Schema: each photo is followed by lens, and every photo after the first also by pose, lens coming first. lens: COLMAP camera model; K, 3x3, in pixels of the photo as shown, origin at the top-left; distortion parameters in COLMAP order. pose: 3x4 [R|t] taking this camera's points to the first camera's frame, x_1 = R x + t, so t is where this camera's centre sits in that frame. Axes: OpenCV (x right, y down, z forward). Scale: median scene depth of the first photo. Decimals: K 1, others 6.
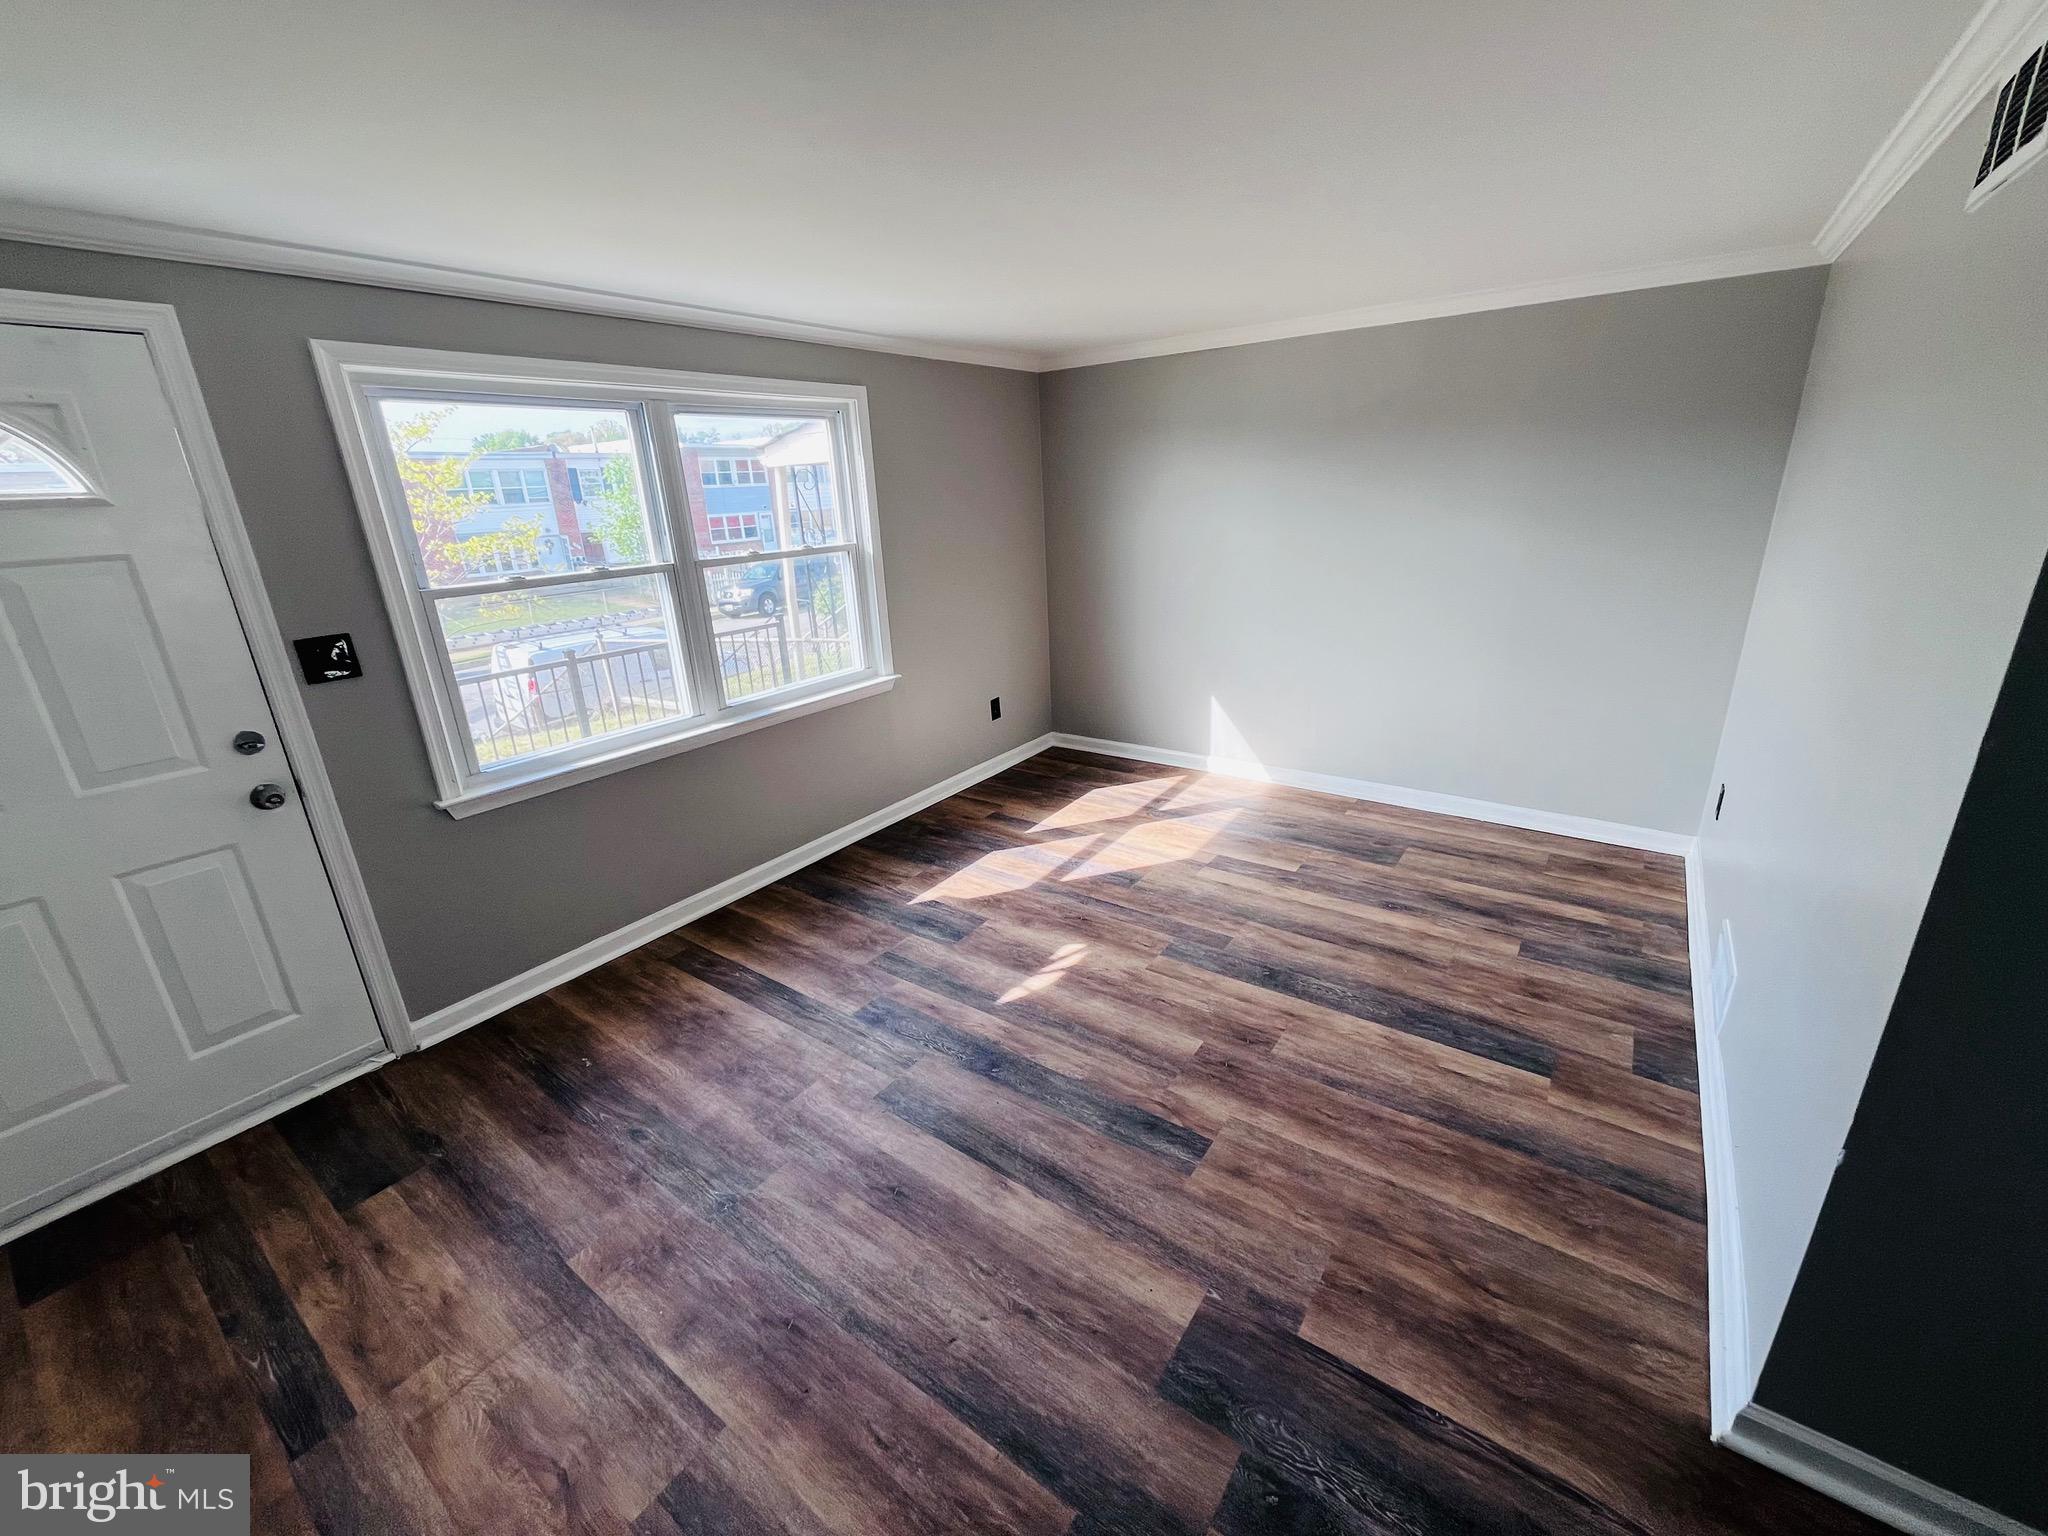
lens RADIAL K [[824.9, 0, 1033.1], [0, 824.9, 761.8], [0, 0, 1]] dist [-0.001779, 0.000381]
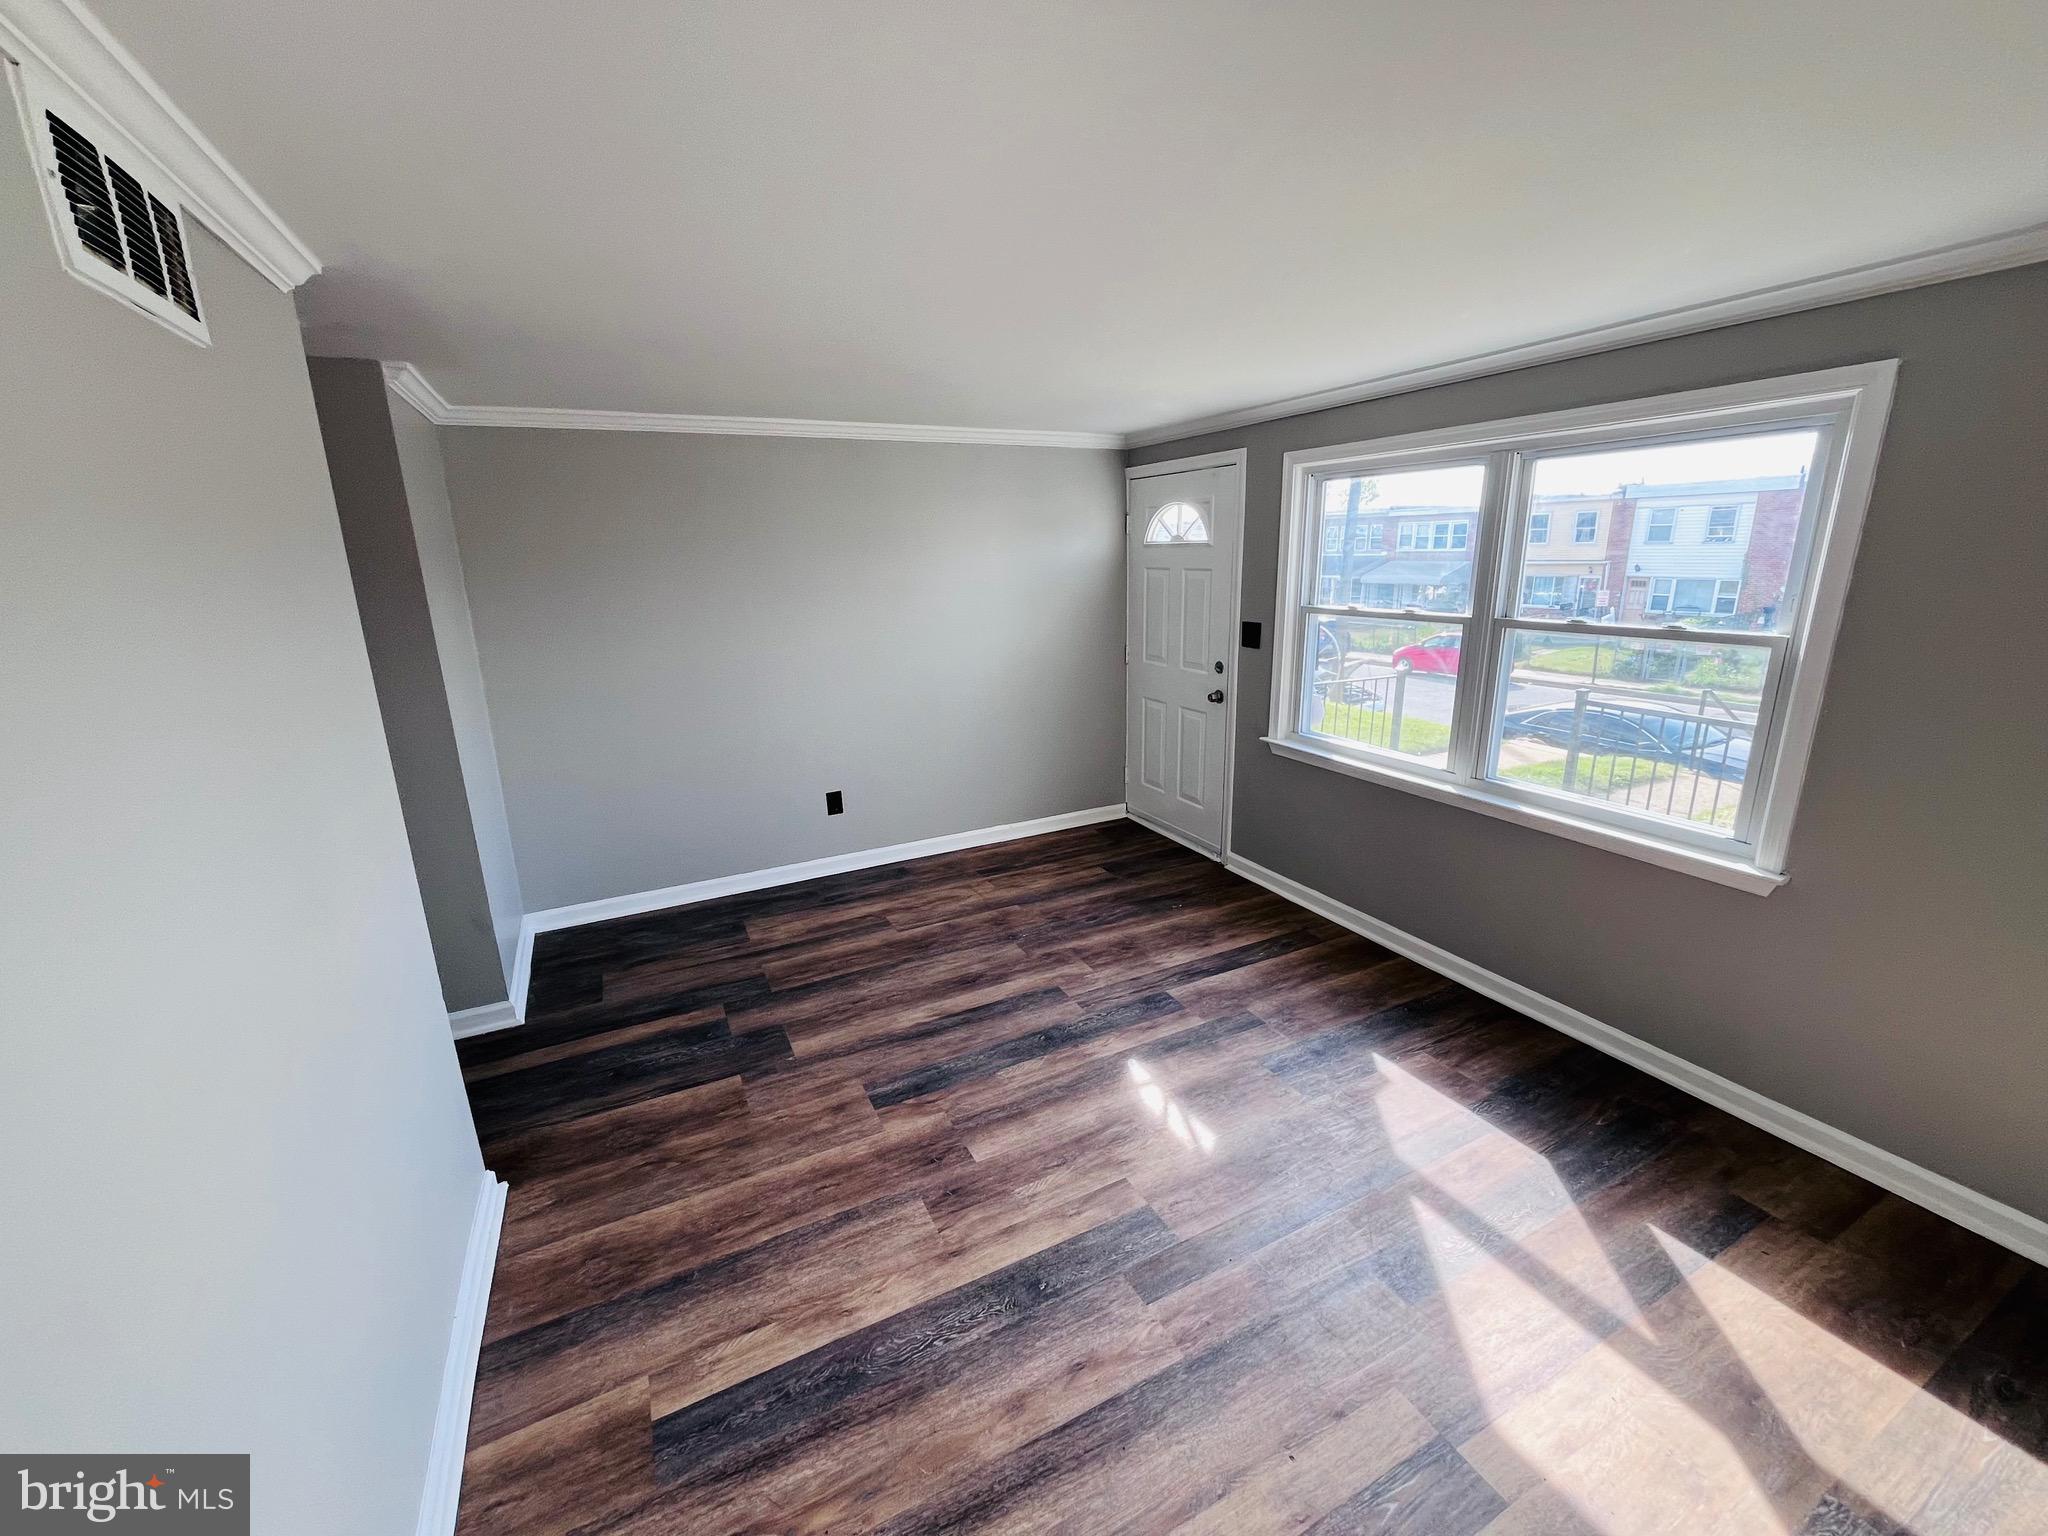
lens RADIAL K [[824.9, 0, 1019.7], [0, 824.9, 765.1], [0, 0, 1]] dist [-0.001779, 0.000381]
pose [[-0.463746, 0.277389, -0.841424, 0.940040], [-0.240599, 0.874602, 0.420931, -0.511587], [0.852673, 0.397651, -0.338854, 1.308442]]
